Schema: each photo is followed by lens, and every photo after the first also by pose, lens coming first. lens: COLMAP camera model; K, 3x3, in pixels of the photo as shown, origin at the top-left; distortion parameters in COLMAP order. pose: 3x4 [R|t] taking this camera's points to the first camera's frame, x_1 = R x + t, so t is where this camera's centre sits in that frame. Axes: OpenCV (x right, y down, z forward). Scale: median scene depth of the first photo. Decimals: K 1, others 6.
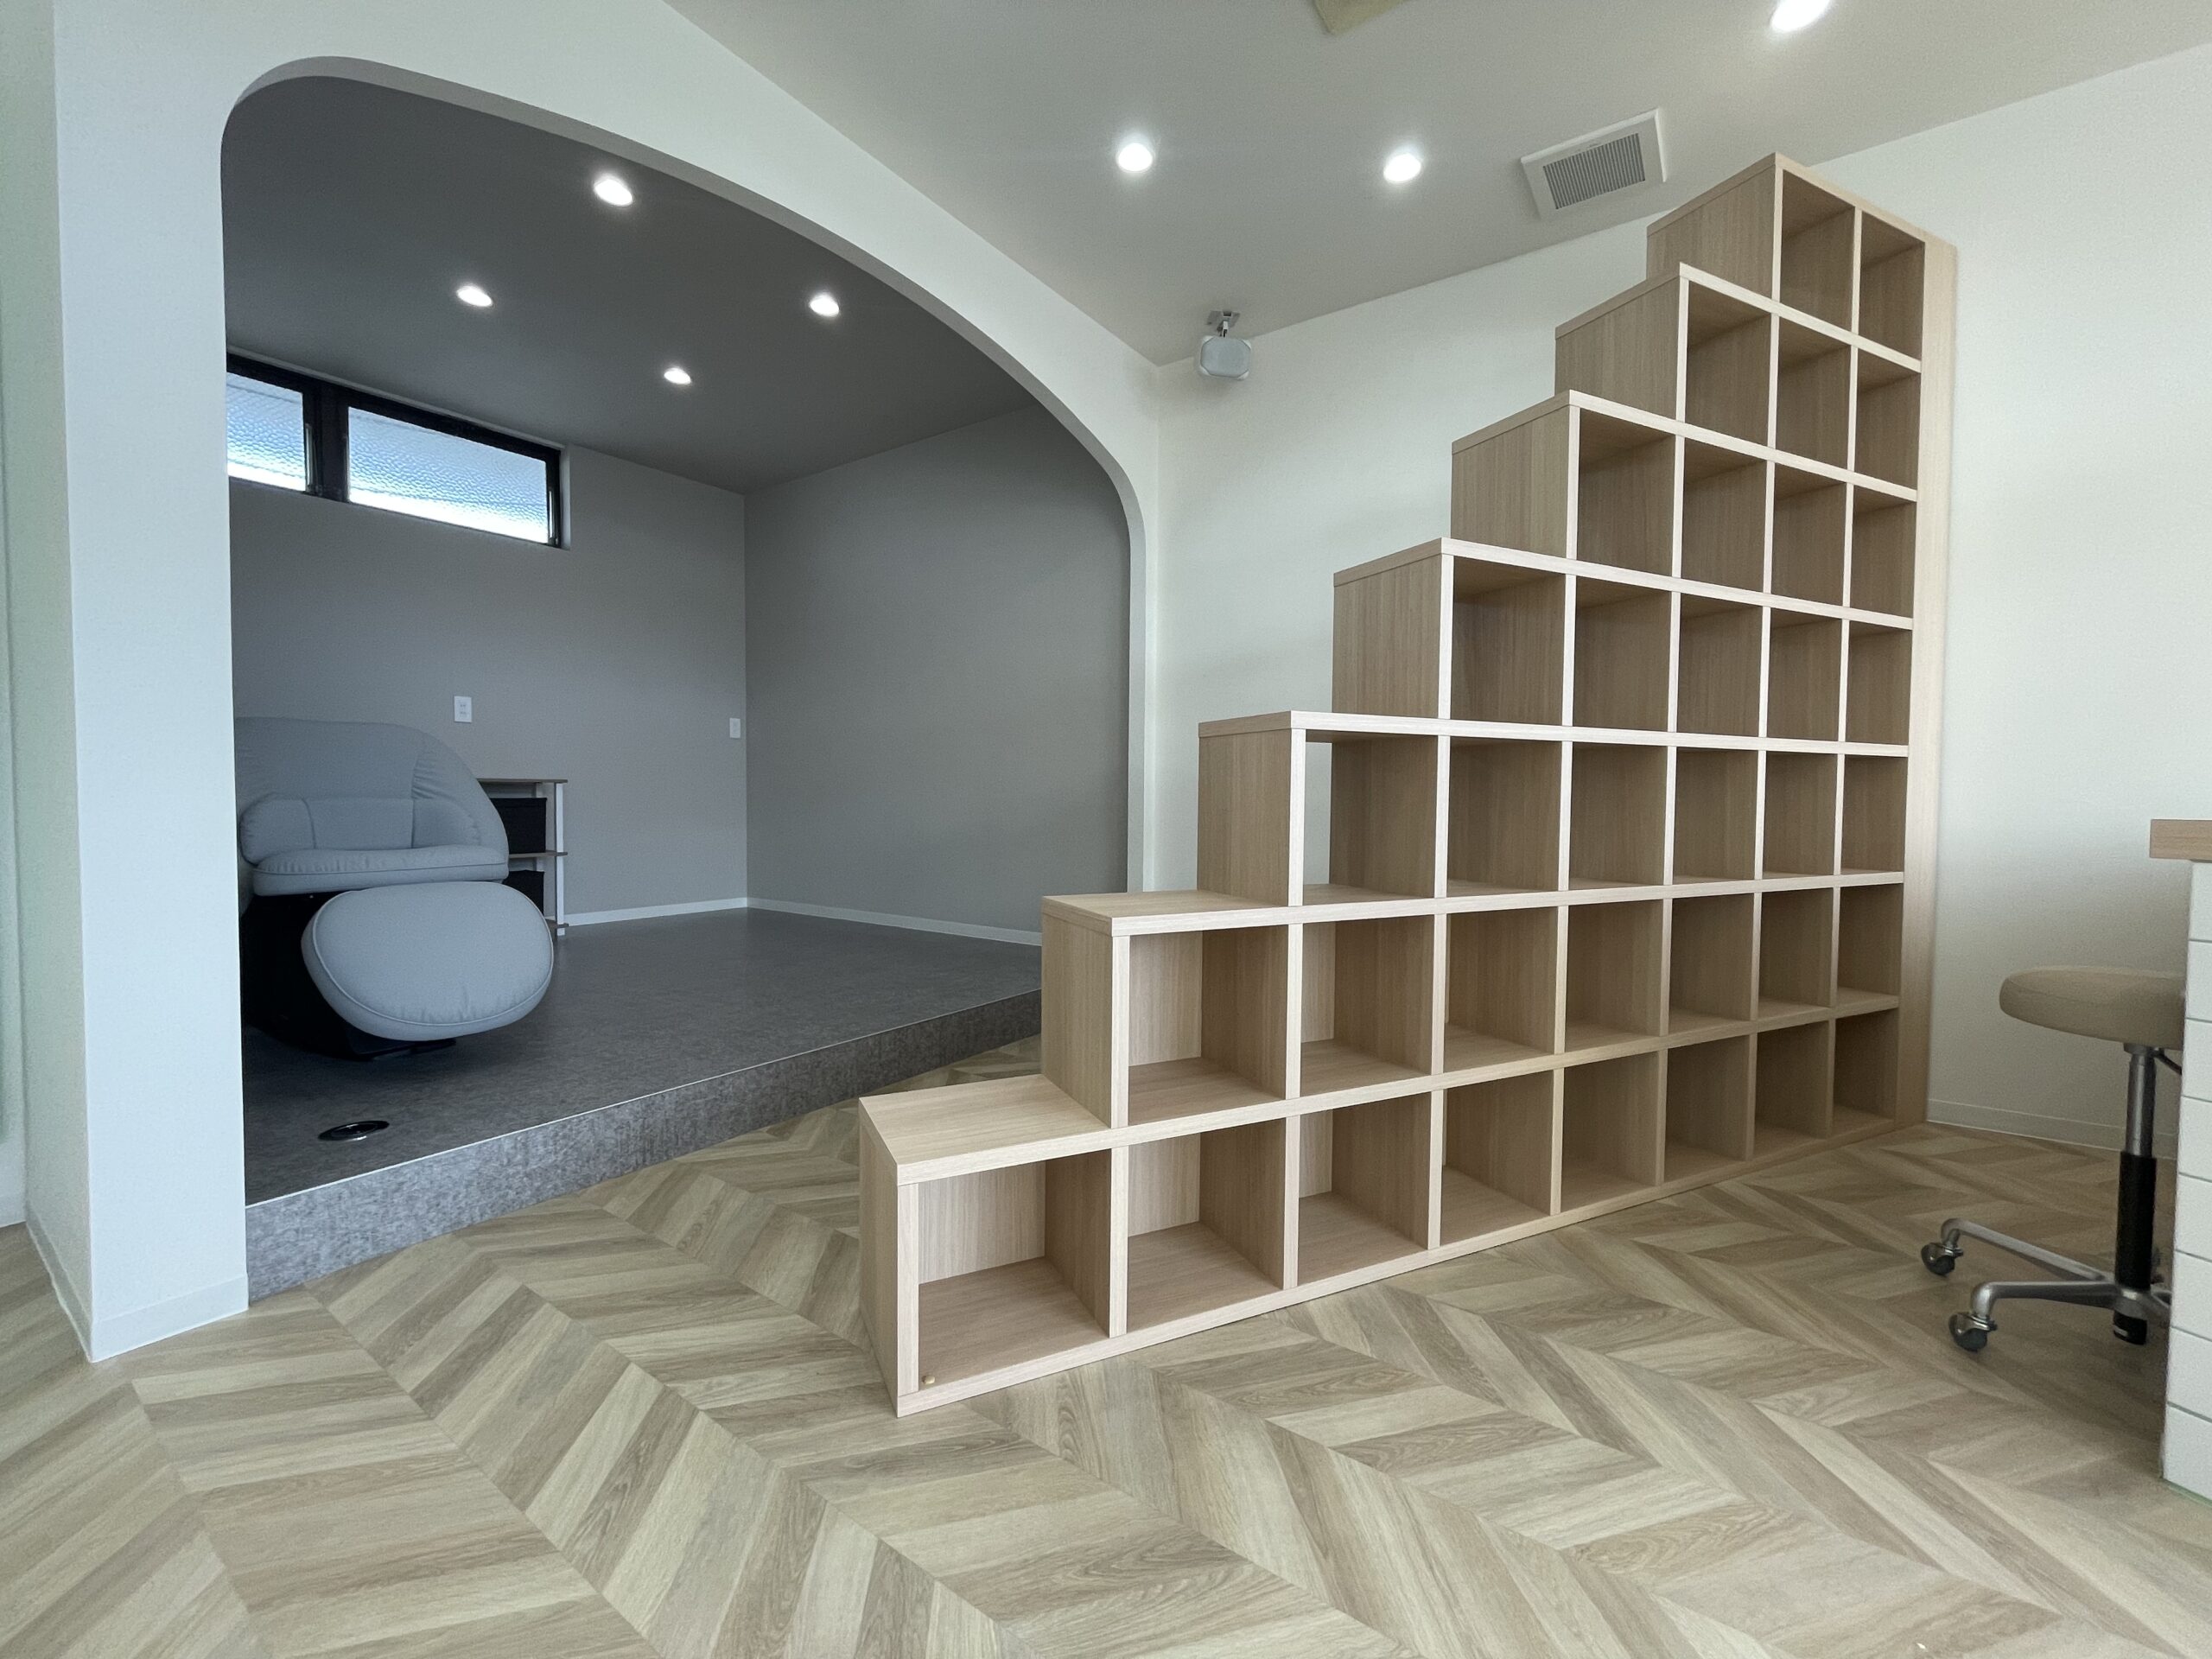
lens RADIAL K [[895.7, 0, 1106.0], [0, 895.7, 829.5], [0, 0, 1]] dist [-0.007529, -0.000081]
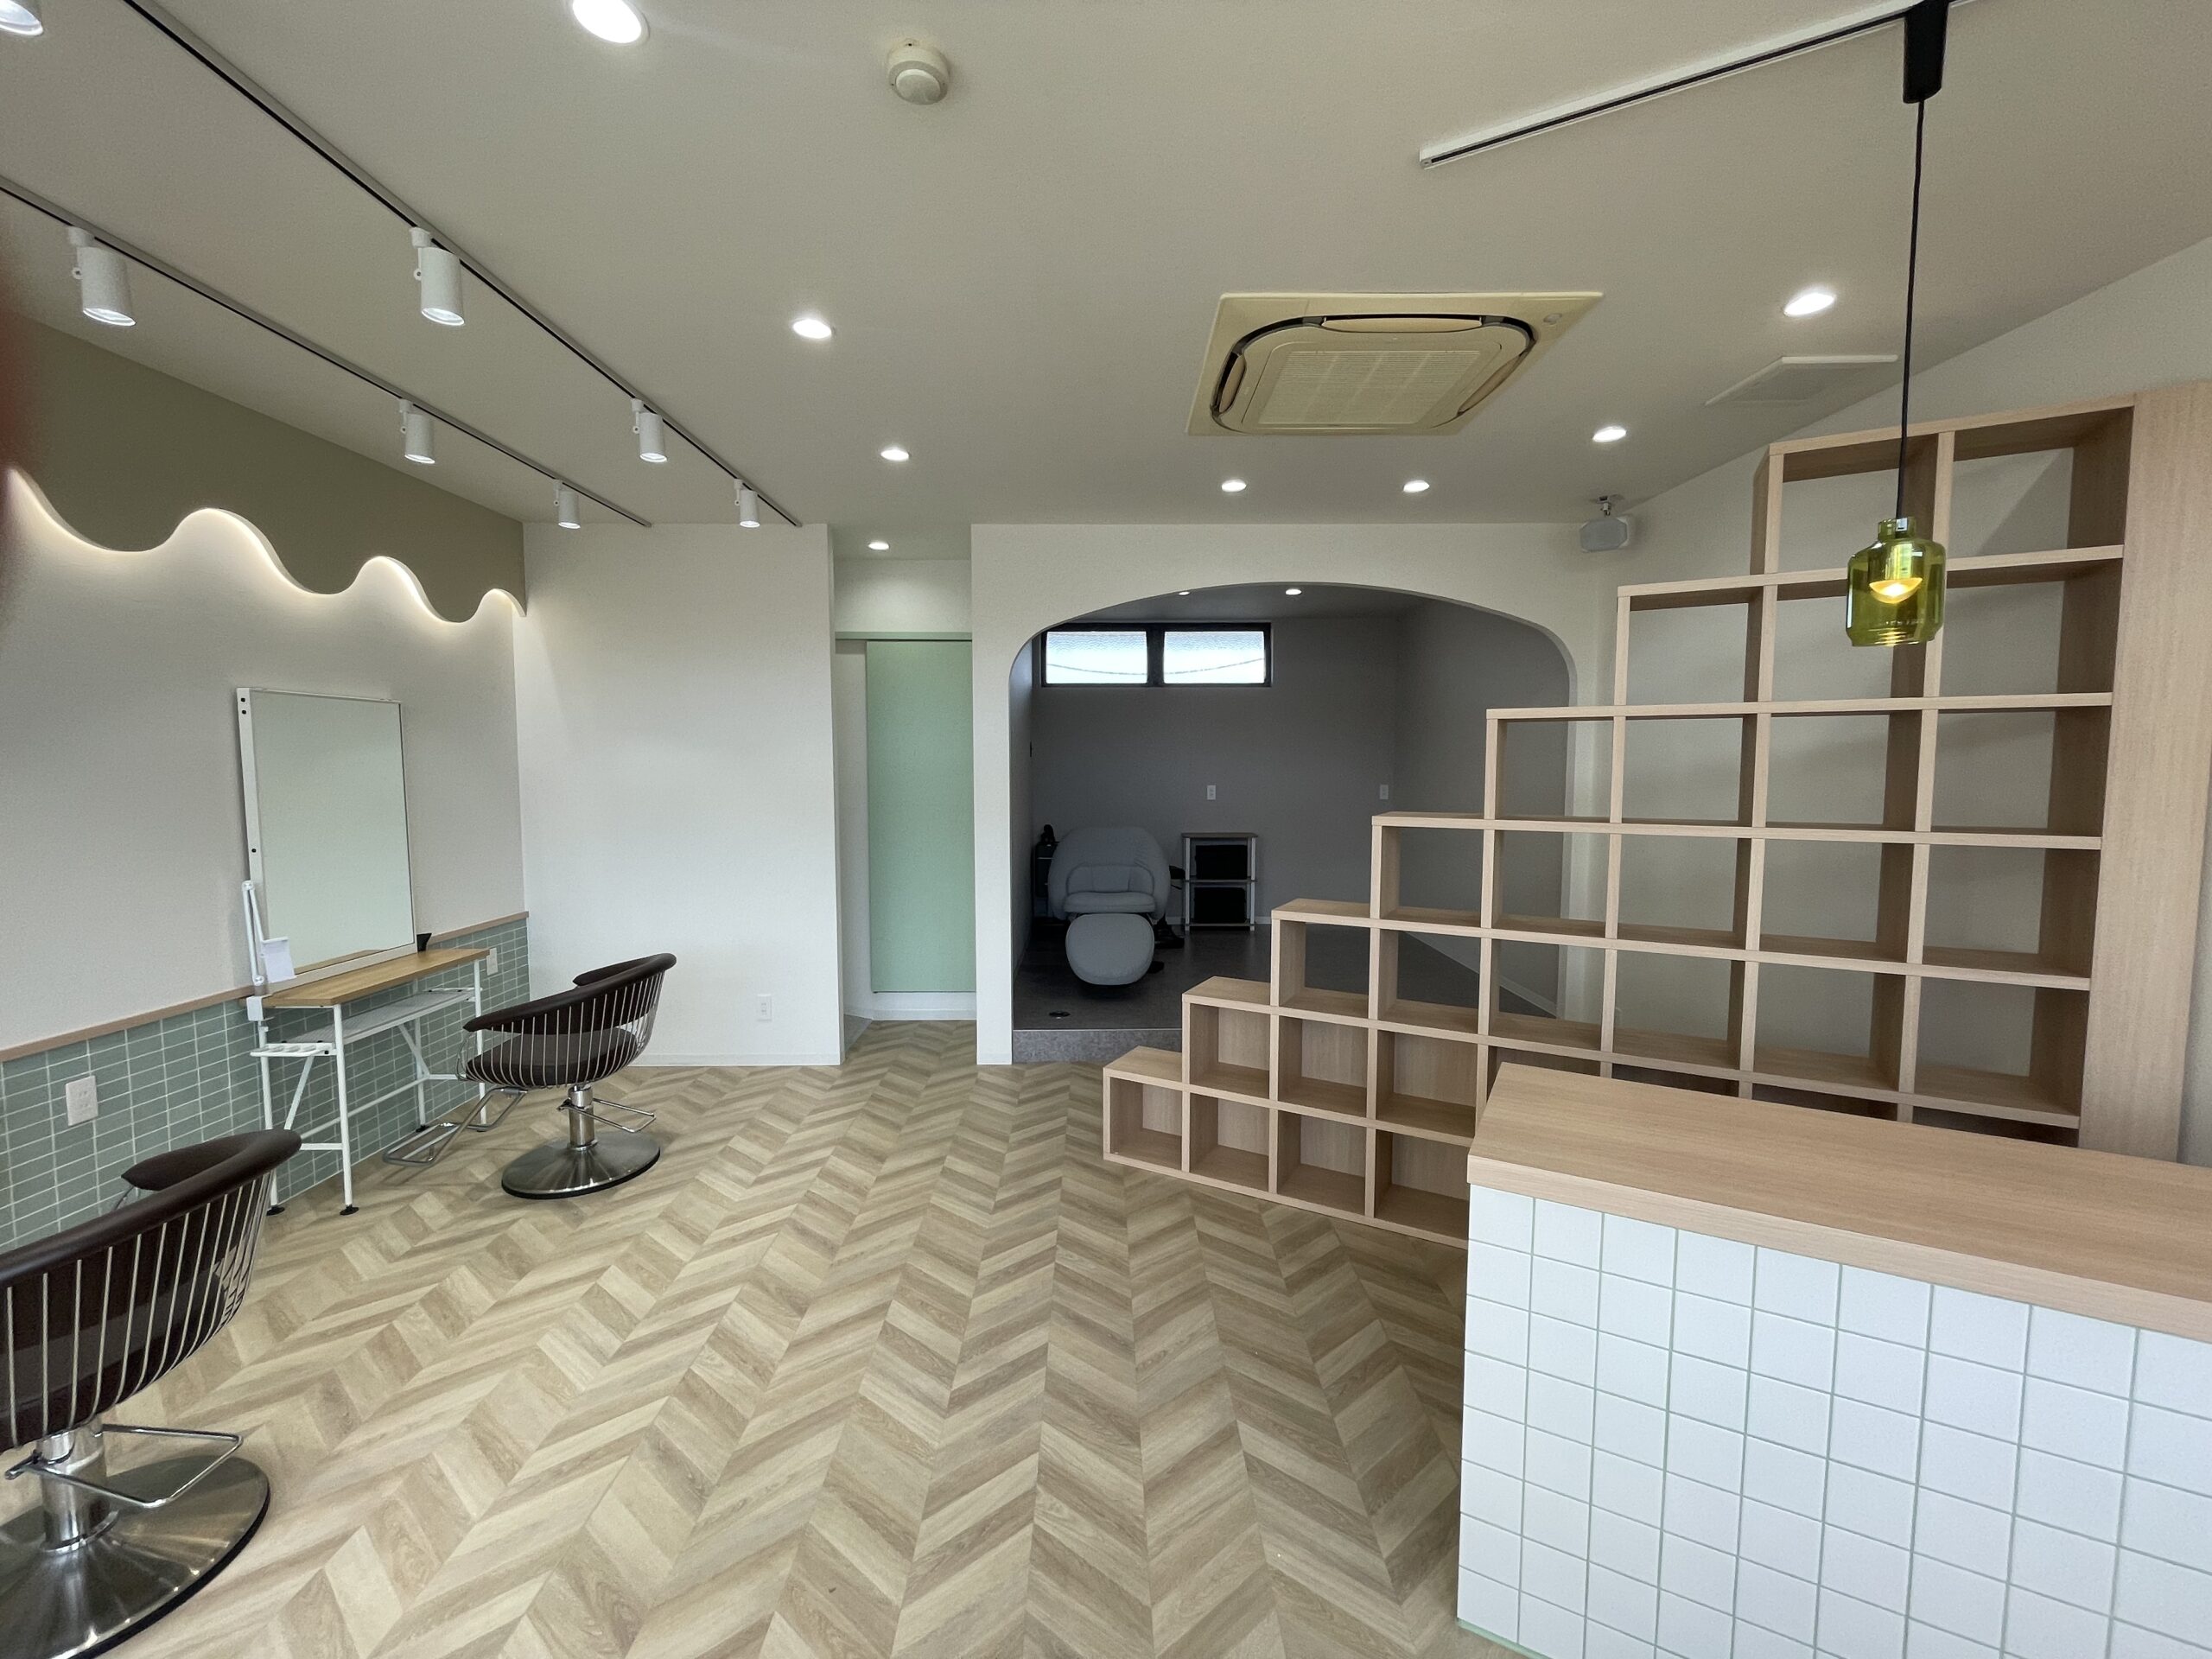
lens RADIAL K [[888.5, 0, 1106.0], [0, 888.5, 829.5], [0, 0, 1]] dist [-0.000503, -0.000021]
pose [[0.578547, 0.052982, -0.813927, 1.117170], [-0.023442, 0.998556, 0.048337, -0.278917], [0.815312, -0.008885, 0.578953, -0.324656]]
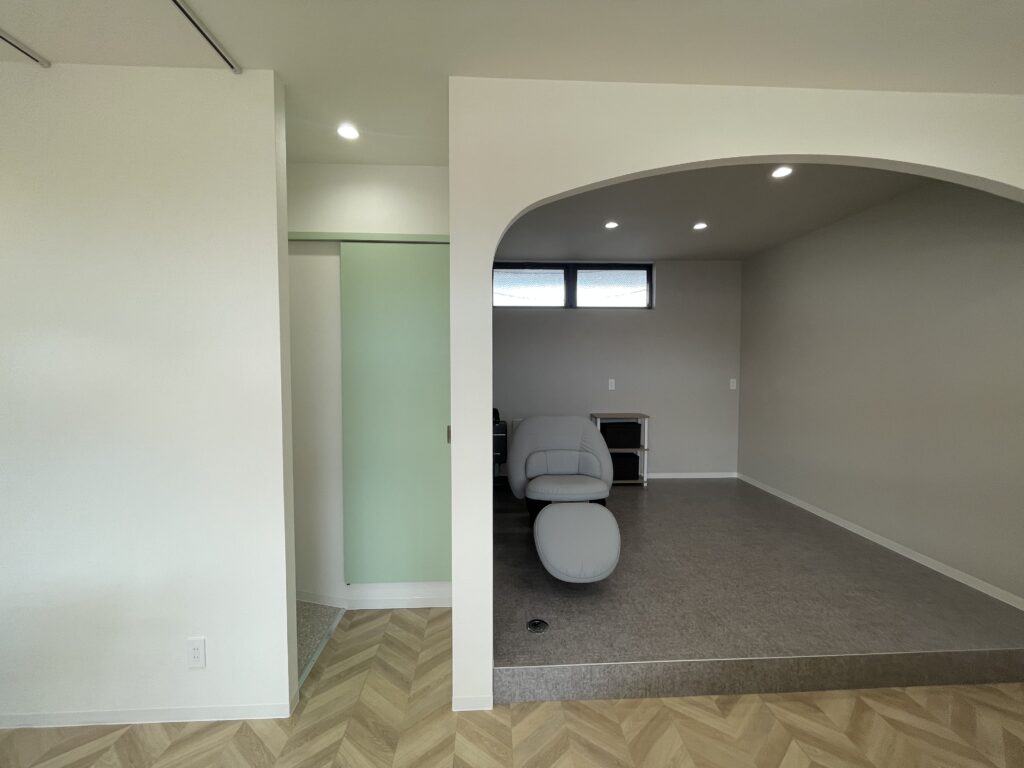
lens RADIAL K [[415.6, 0, 511.2], [0, 415.6, 382.2], [0, 0, 1]] dist [-0.000262, -0.000202]
pose [[0.609869, 0.025072, -0.792105, 0.000709], [-0.023916, 0.999626, 0.013227, -0.295978], [0.792141, 0.010877, 0.610241, 0.202985]]
